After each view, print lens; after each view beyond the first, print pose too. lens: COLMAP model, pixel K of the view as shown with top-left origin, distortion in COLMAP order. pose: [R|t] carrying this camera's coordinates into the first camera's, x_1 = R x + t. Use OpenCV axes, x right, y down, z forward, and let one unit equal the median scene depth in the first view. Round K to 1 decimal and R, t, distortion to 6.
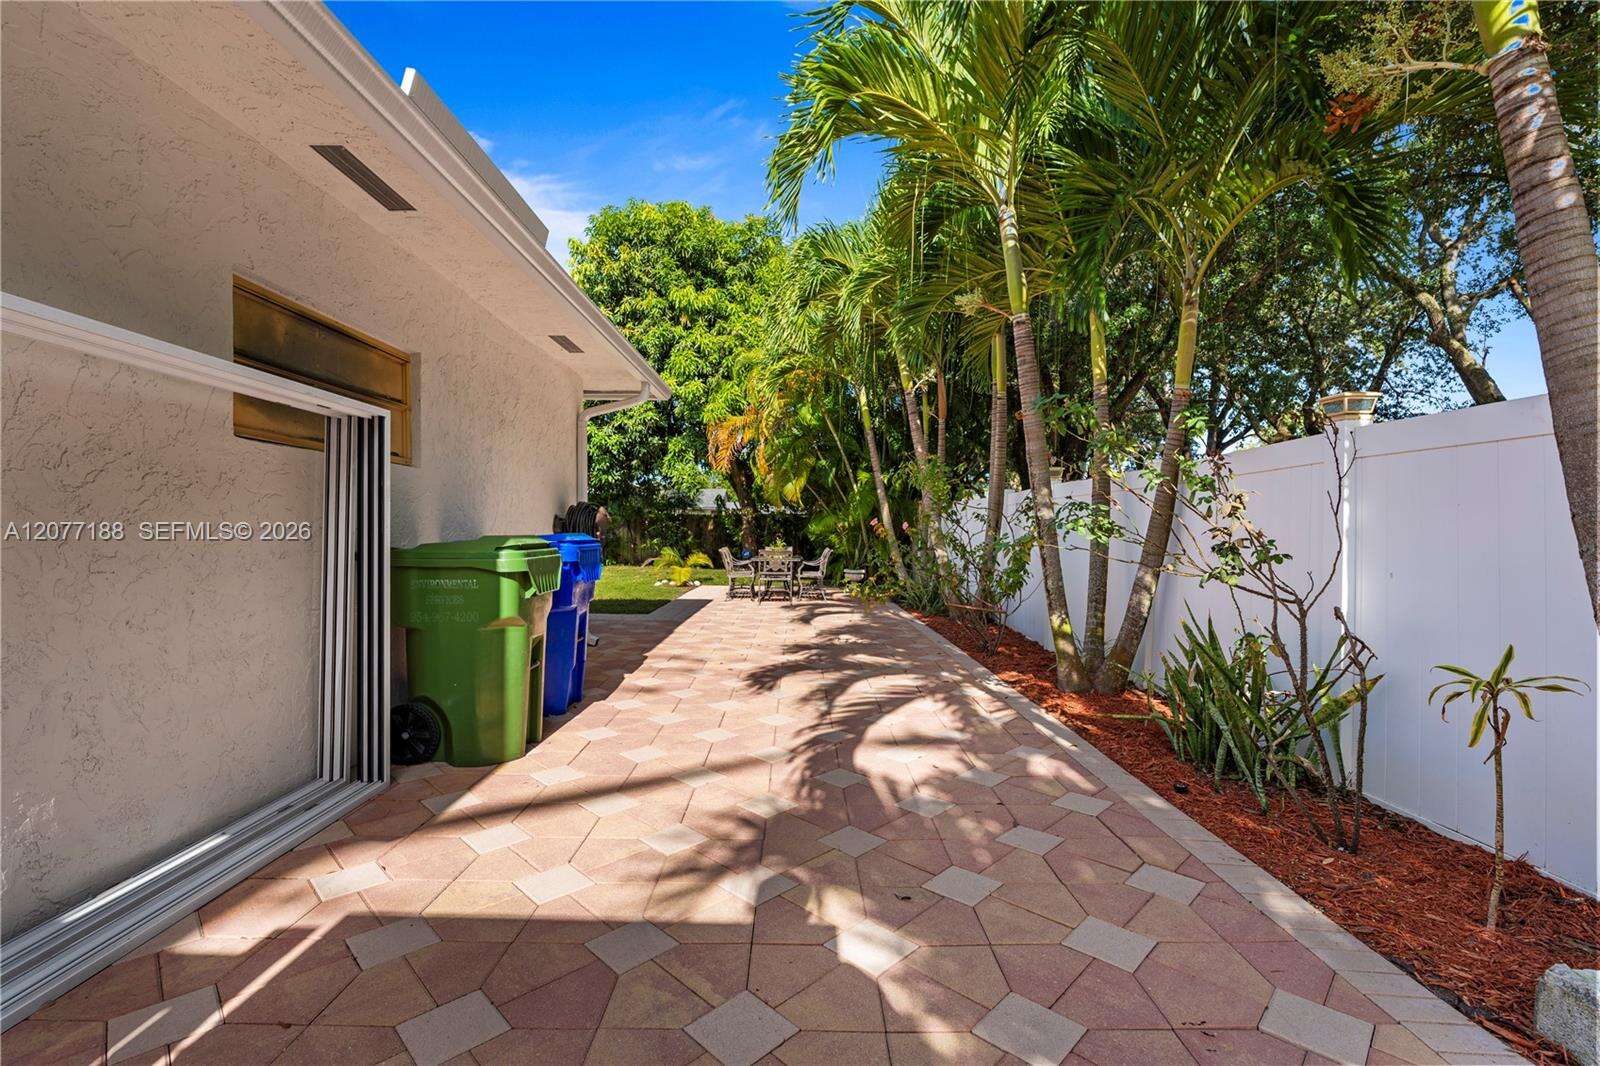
lens RADIAL K [[696.7, 0, 795.5], [0, 696.7, 538.5], [0, 0, 1]] dist [-0.010637, -0.001475]
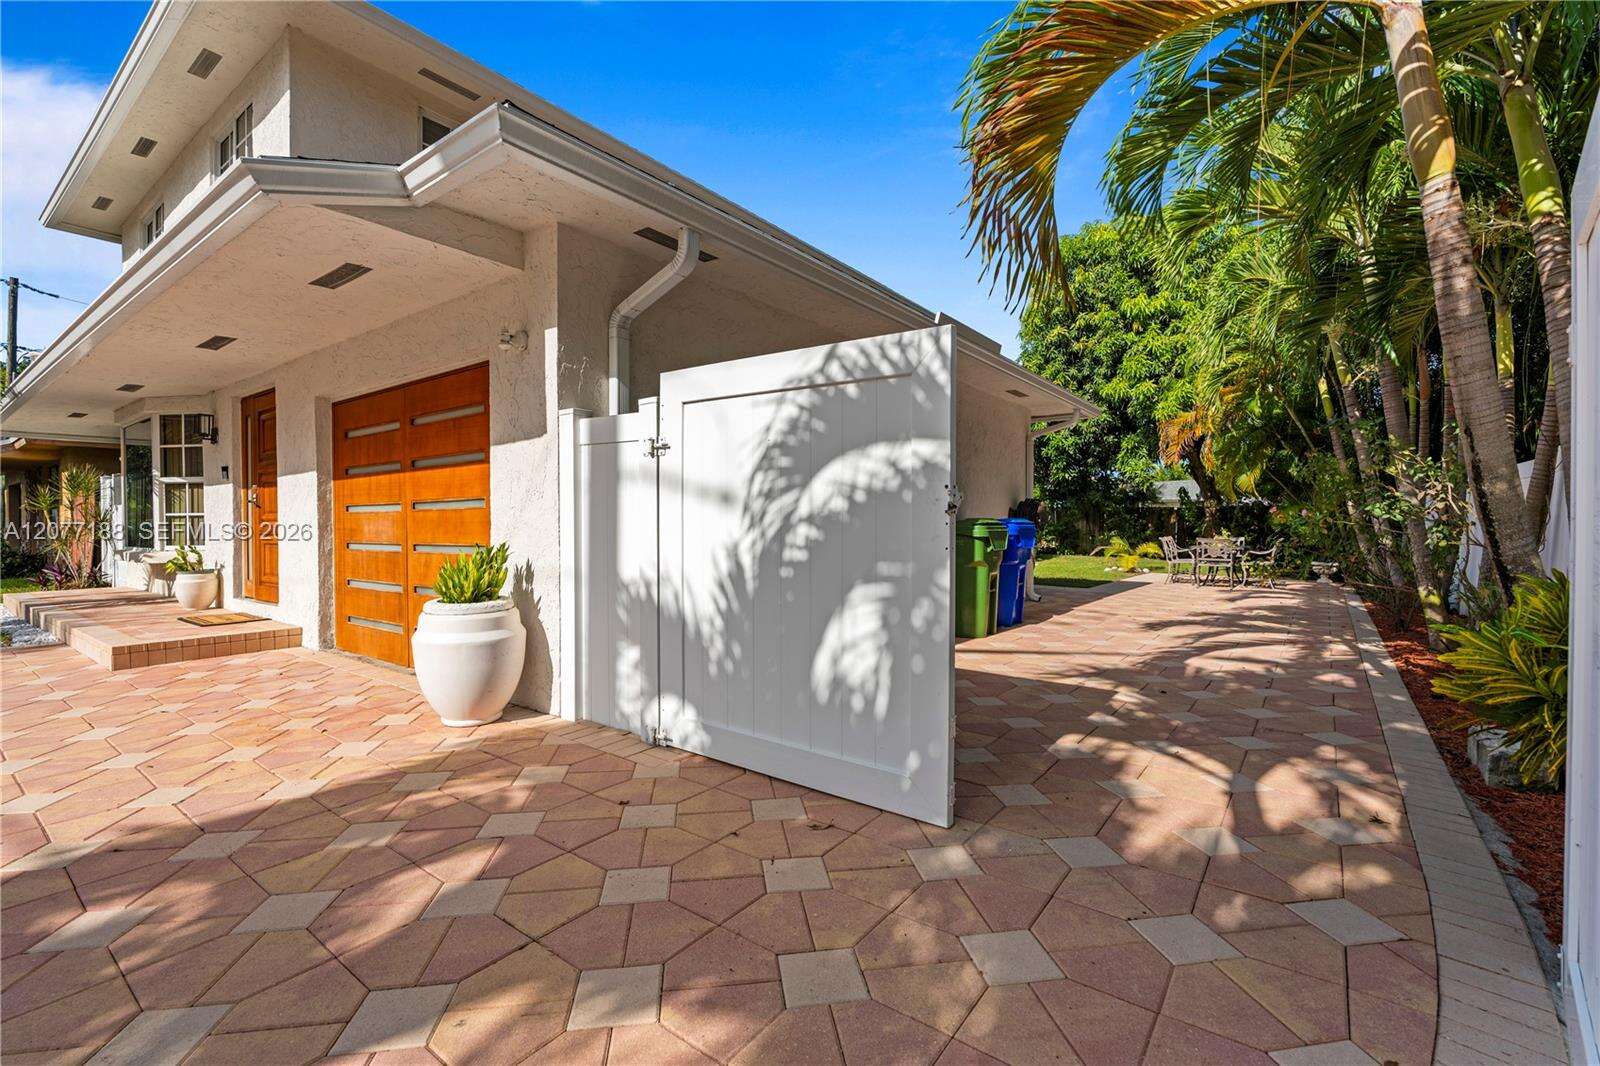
lens RADIAL K [[696.7, 0, 805.2], [0, 696.7, 533.4], [0, 0, 1]] dist [-0.010637, -0.001475]
pose [[0.803742, 0.006274, -0.594945, 0.069525], [-0.006435, 0.999978, 0.001852, 0.007414], [0.594943, 0.002340, 0.803765, -0.166973]]
